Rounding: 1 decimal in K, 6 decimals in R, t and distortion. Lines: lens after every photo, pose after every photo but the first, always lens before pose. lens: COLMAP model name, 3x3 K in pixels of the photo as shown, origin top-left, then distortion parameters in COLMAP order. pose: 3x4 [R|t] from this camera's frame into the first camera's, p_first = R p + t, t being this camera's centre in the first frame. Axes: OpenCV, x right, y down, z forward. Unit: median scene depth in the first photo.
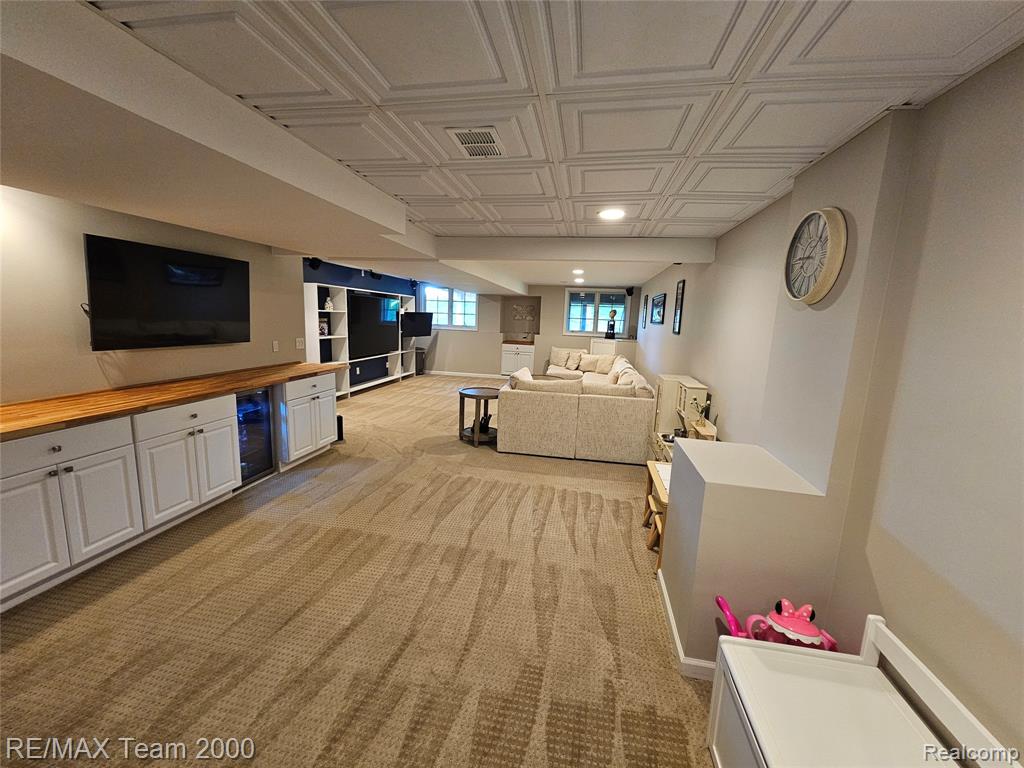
lens RADIAL K [[419.3, 0, 509.7], [0, 419.3, 385.4], [0, 0, 1]] dist [-0.002399, -0.000602]
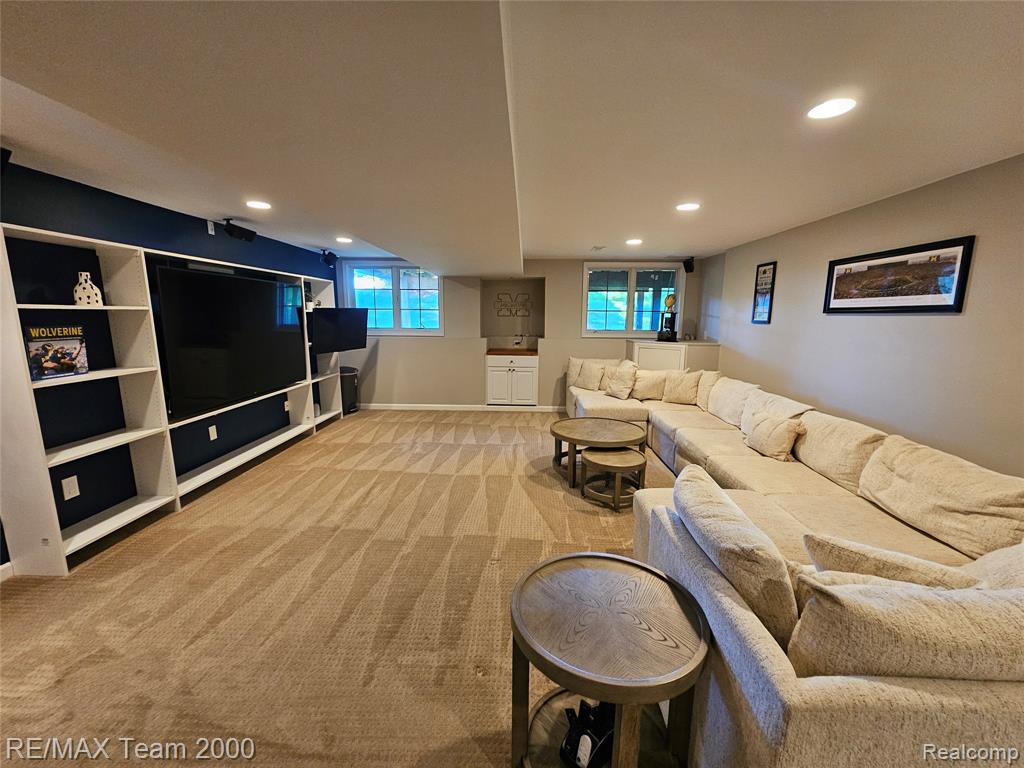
lens RADIAL K [[419.3, 0, 516.0], [0, 419.3, 386.3], [0, 0, 1]] dist [-0.002399, -0.000602]
pose [[0.986717, -0.057989, 0.151747, -0.077131], [0.056301, 0.998295, 0.015401, -0.064685], [-0.152381, -0.006653, 0.988299, 0.406725]]
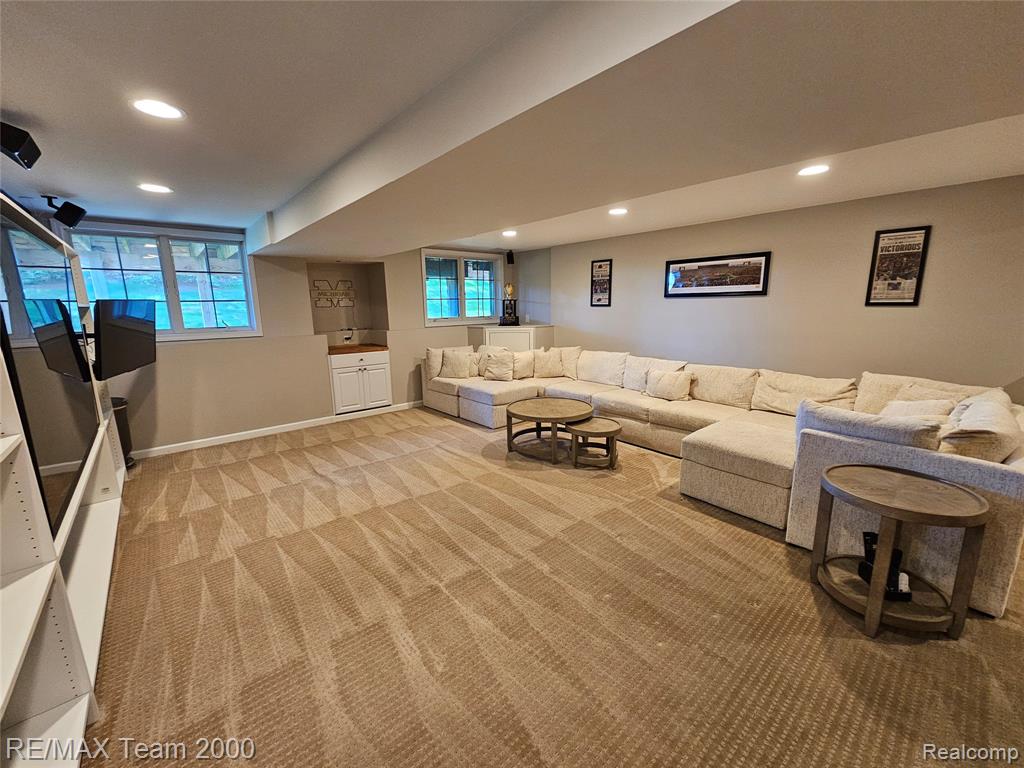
lens RADIAL K [[419.3, 0, 509.4], [0, 419.3, 385.6], [0, 0, 1]] dist [-0.002399, -0.000602]
pose [[0.623827, -0.197817, 0.756114, -0.294620], [0.164510, 0.979000, 0.120401, -0.094764], [-0.764053, 0.049279, 0.643269, 0.543475]]
